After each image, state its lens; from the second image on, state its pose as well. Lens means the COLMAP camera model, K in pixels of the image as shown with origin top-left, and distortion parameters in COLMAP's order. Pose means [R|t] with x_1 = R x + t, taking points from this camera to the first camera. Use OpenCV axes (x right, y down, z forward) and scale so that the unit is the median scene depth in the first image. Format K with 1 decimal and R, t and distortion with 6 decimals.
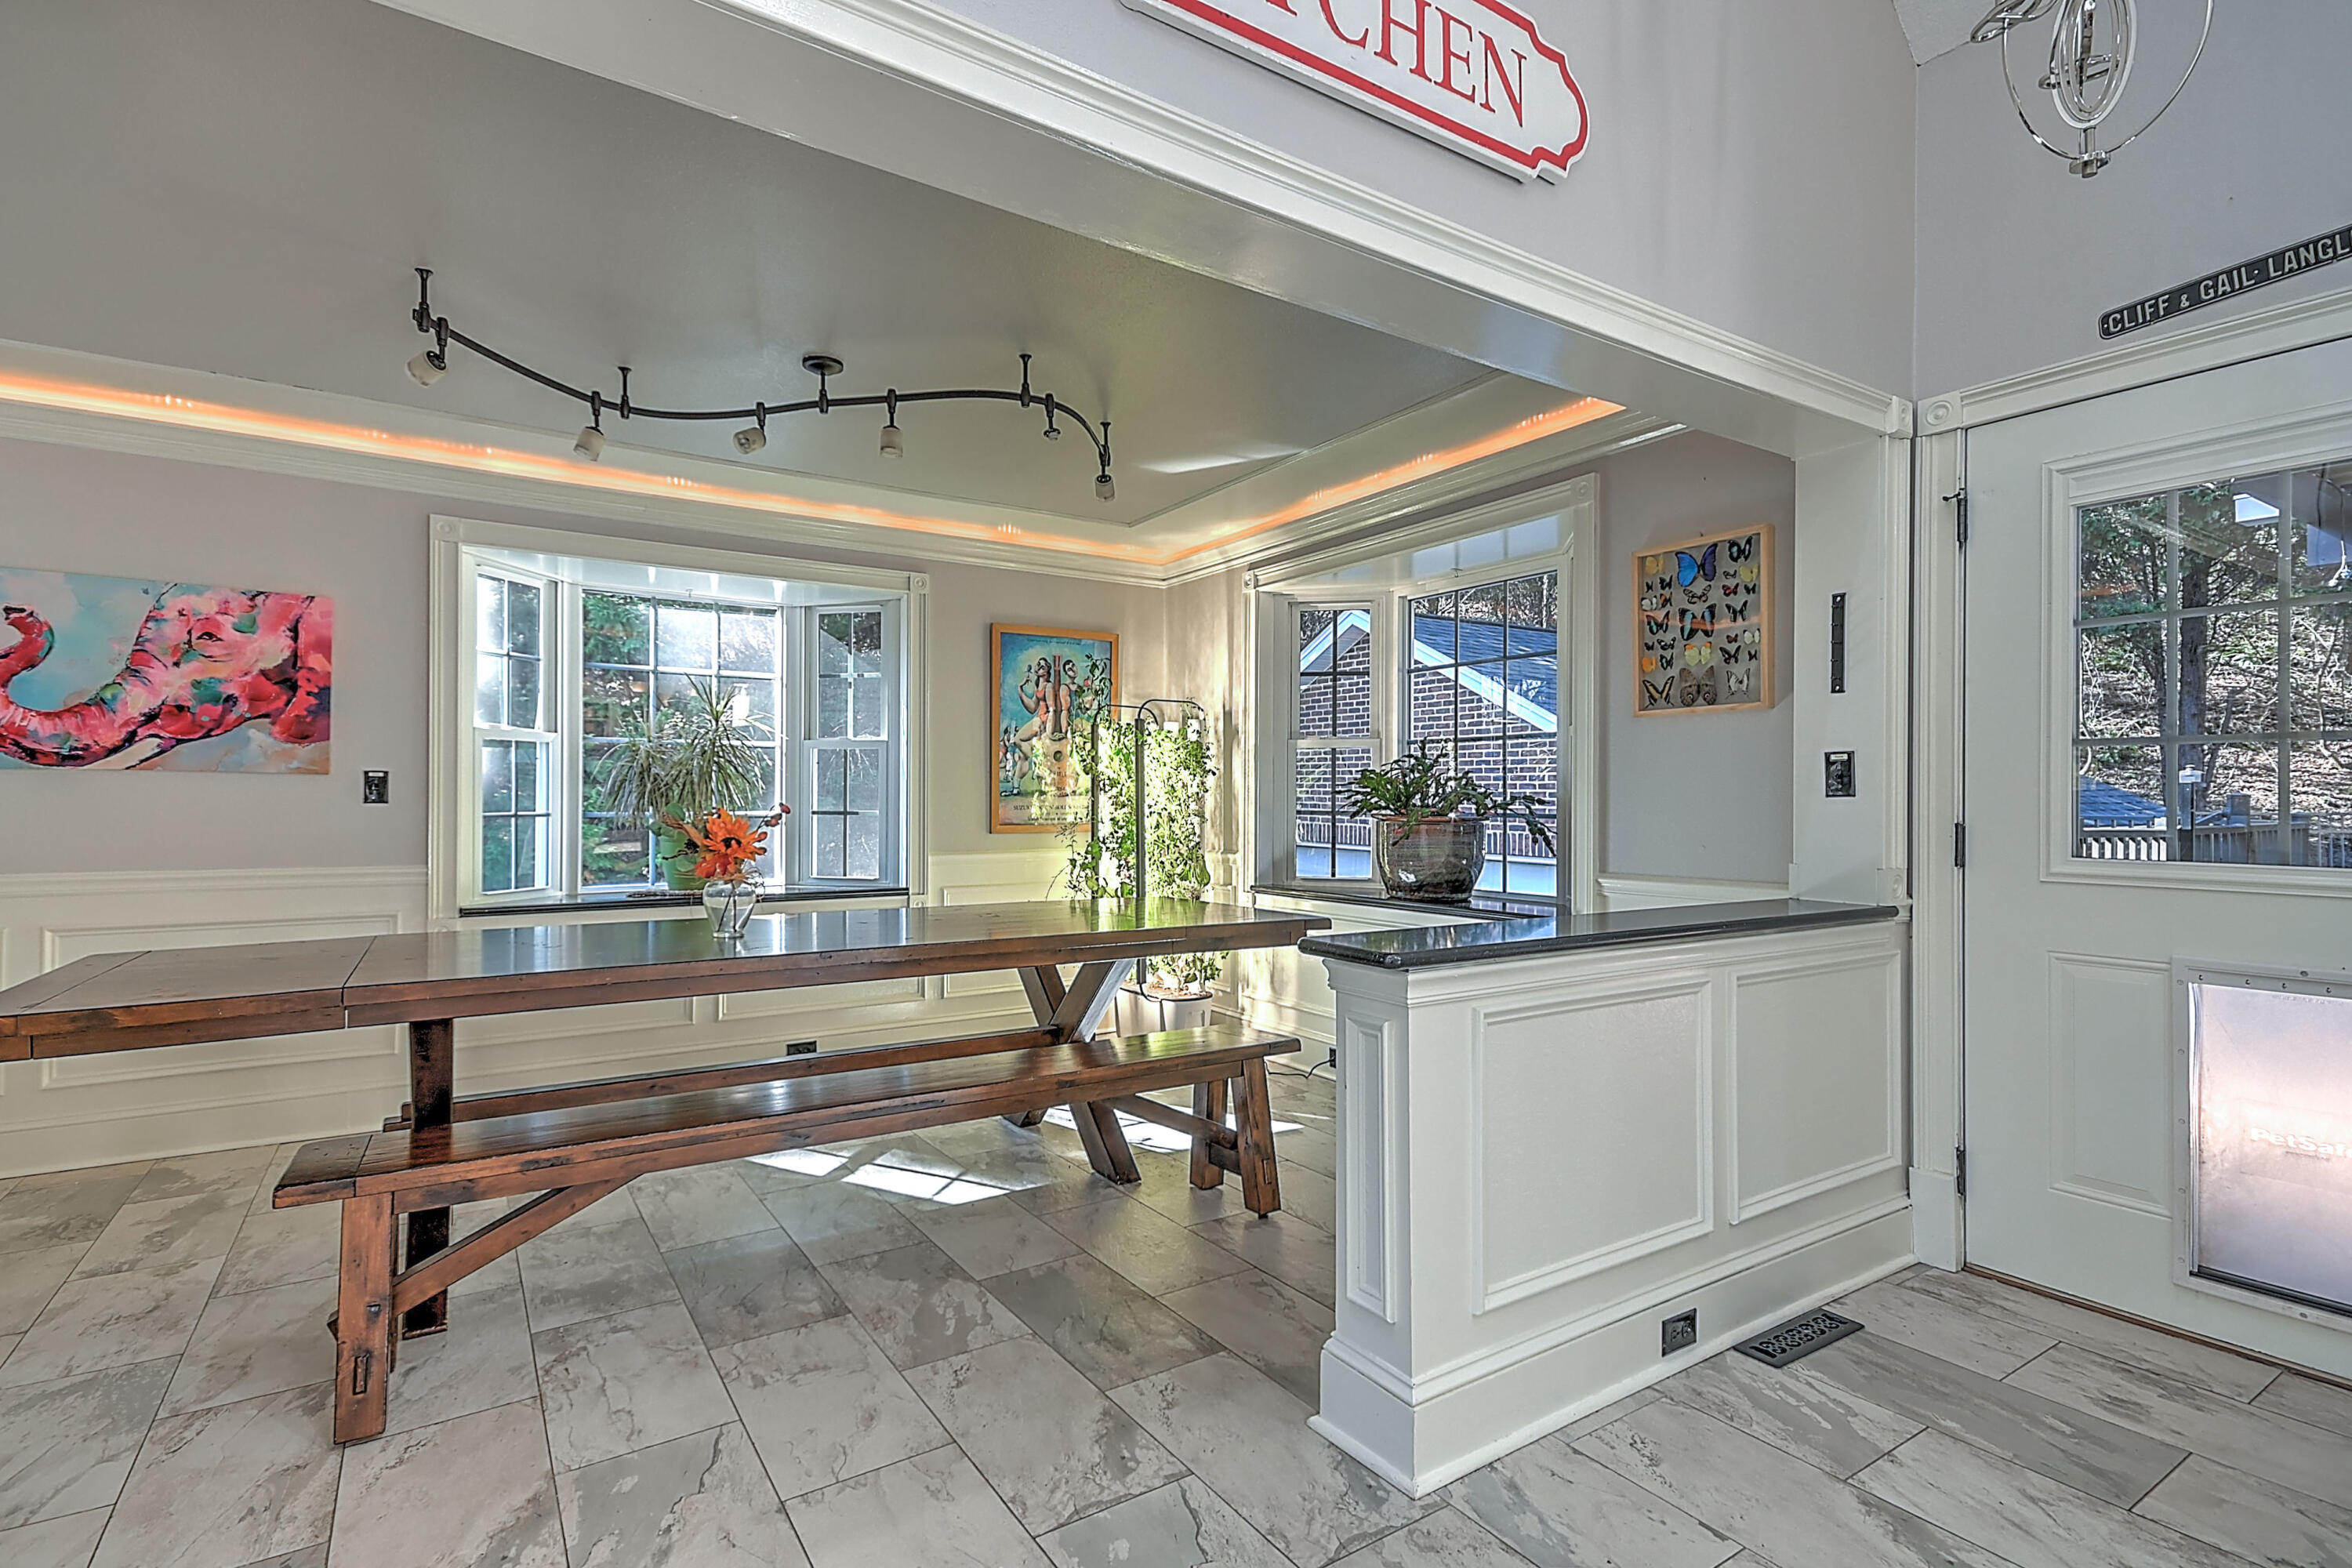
lens RADIAL K [[1094.7, 0, 1160.2], [0, 1094.7, 784.5], [0, 0, 1]] dist [0.016196, 0.000070]
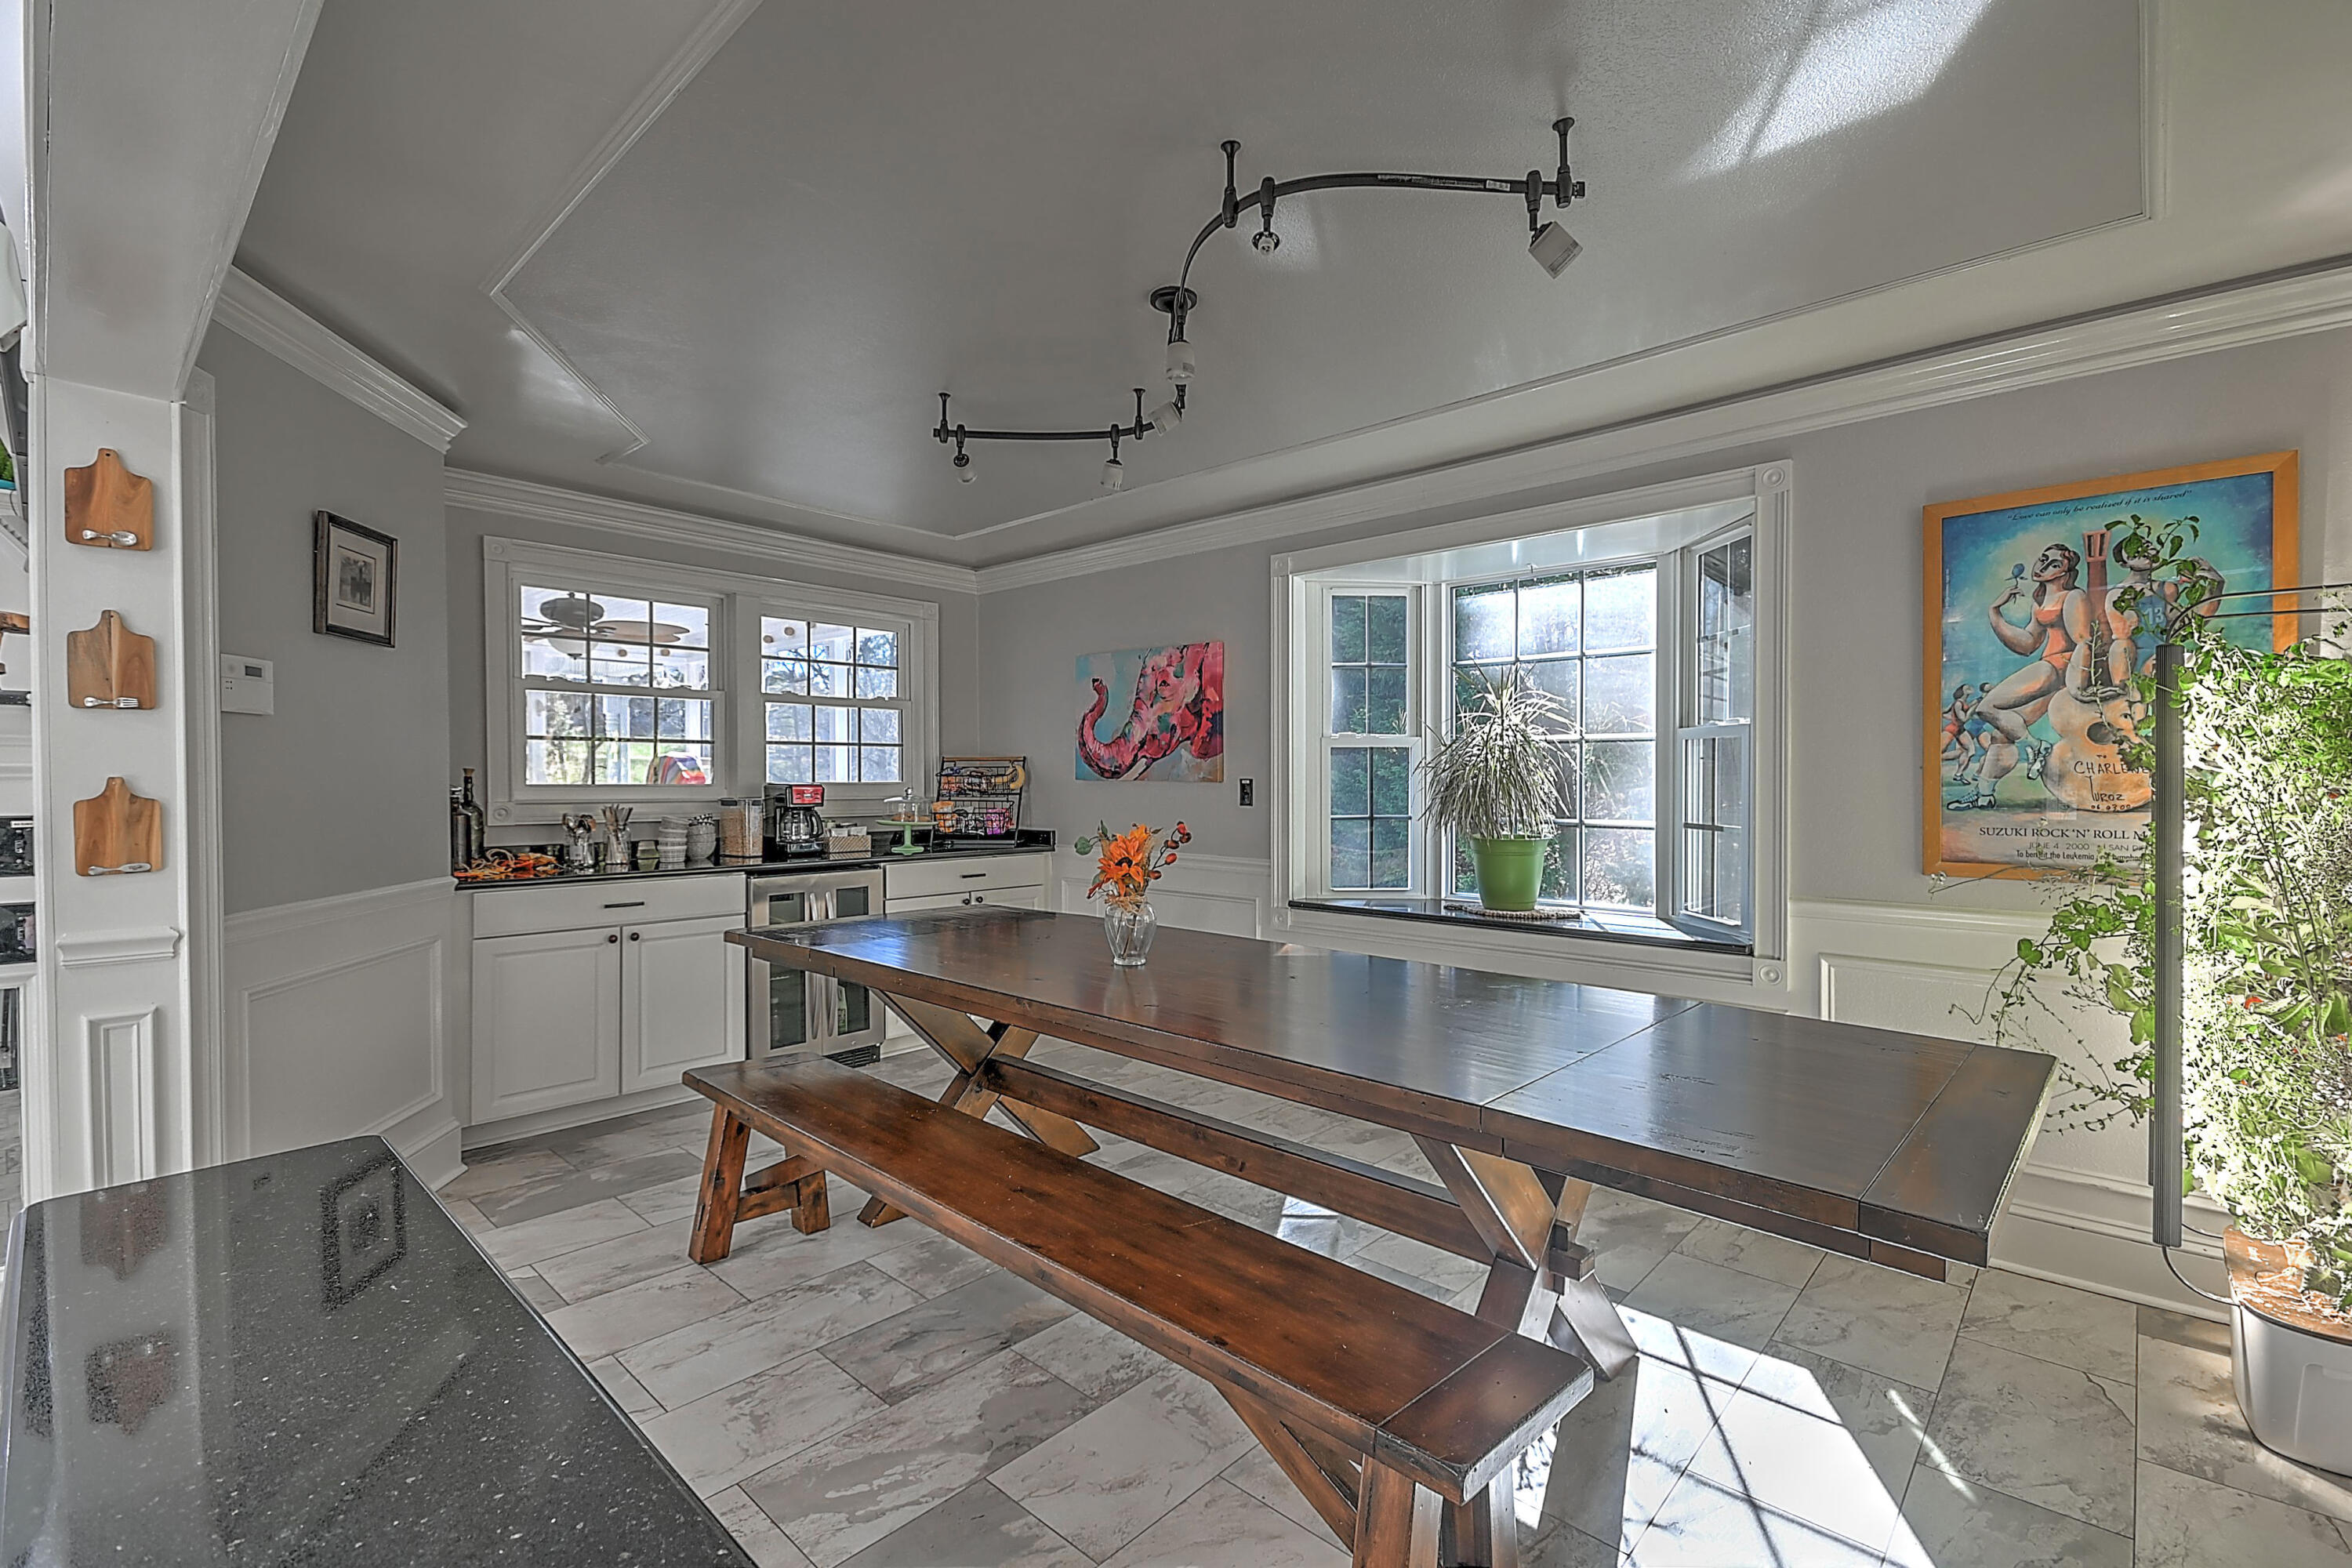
lens RADIAL K [[1034.6, 0, 1186.7], [0, 1034.6, 787.7], [0, 0, 1]] dist [0.019103, 0.000849]
pose [[0.240975, 0.007999, -0.970498, 0.394030], [0.013015, 0.999849, 0.011472, -0.017242], [0.970444, -0.015395, 0.240835, 0.691721]]
